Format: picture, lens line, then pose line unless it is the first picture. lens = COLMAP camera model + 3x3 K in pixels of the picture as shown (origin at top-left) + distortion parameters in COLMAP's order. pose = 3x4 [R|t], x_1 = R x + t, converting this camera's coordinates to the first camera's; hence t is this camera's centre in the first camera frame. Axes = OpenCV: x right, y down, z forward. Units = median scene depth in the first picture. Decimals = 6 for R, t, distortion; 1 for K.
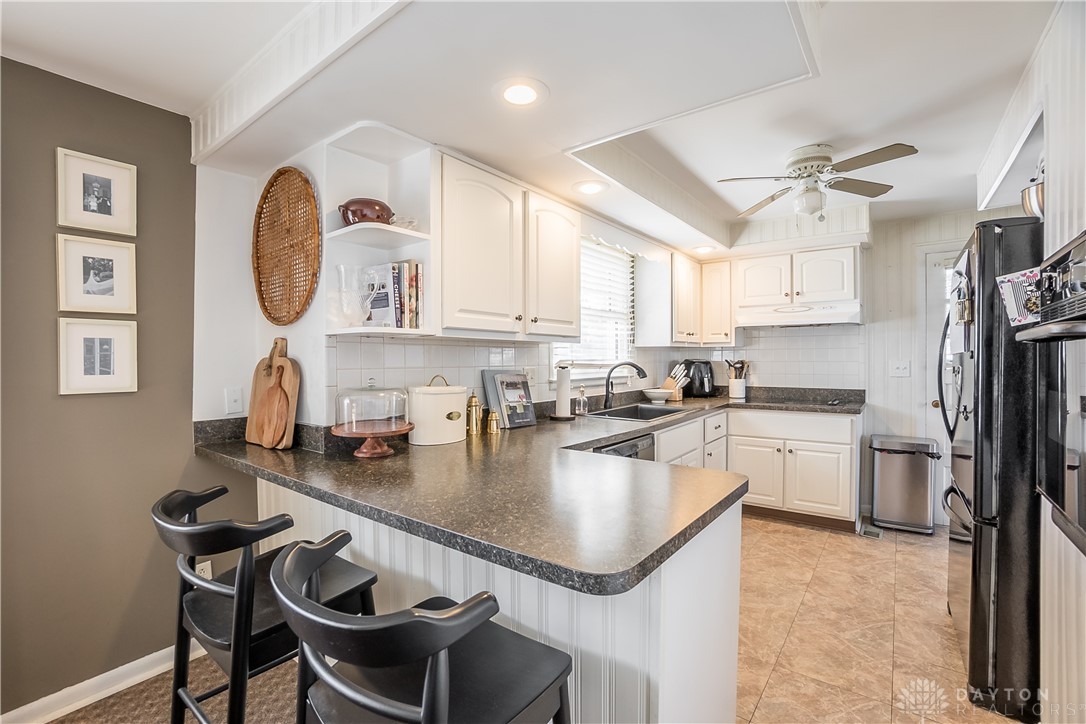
lens RADIAL K [[477.3, 0, 539.1], [0, 477.3, 359.5], [0, 0, 1]] dist [-0.050897, 0.014227]
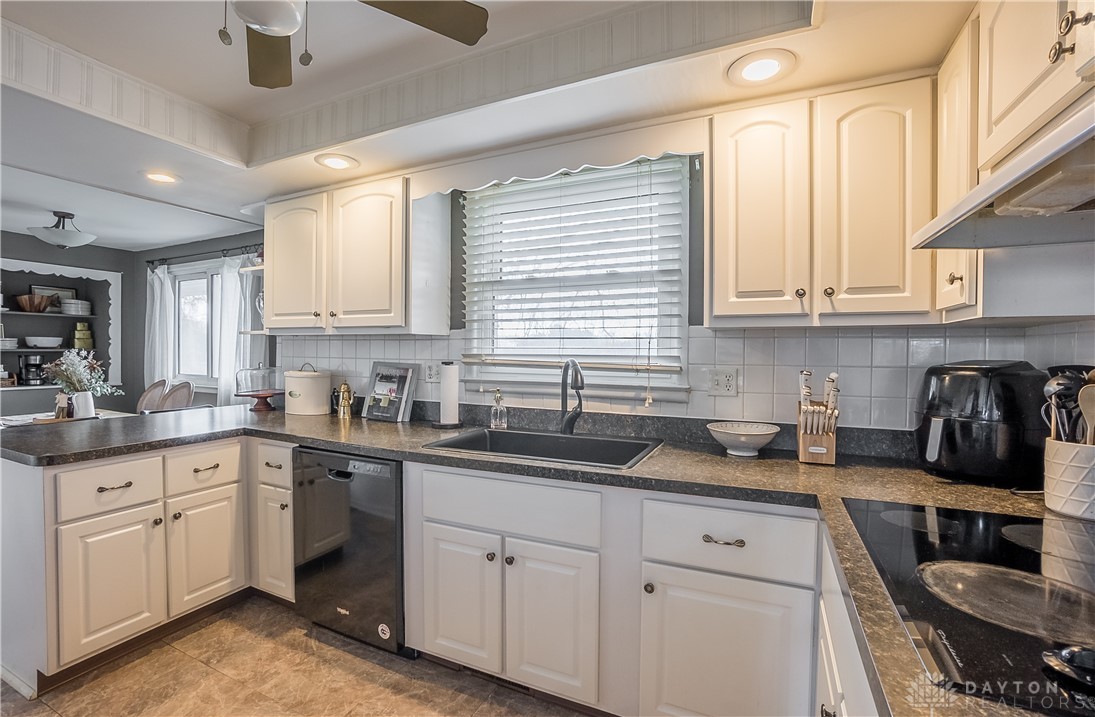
lens RADIAL K [[487.4, 0, 525.2], [0, 487.4, 355.3], [0, 0, 1]] dist [-0.051787, 0.020771]
pose [[0.197383, 0.020256, -0.980117, 1.104720], [-0.005574, 0.999794, 0.019540, -0.017344], [0.980311, 0.001606, 0.197455, 1.193267]]
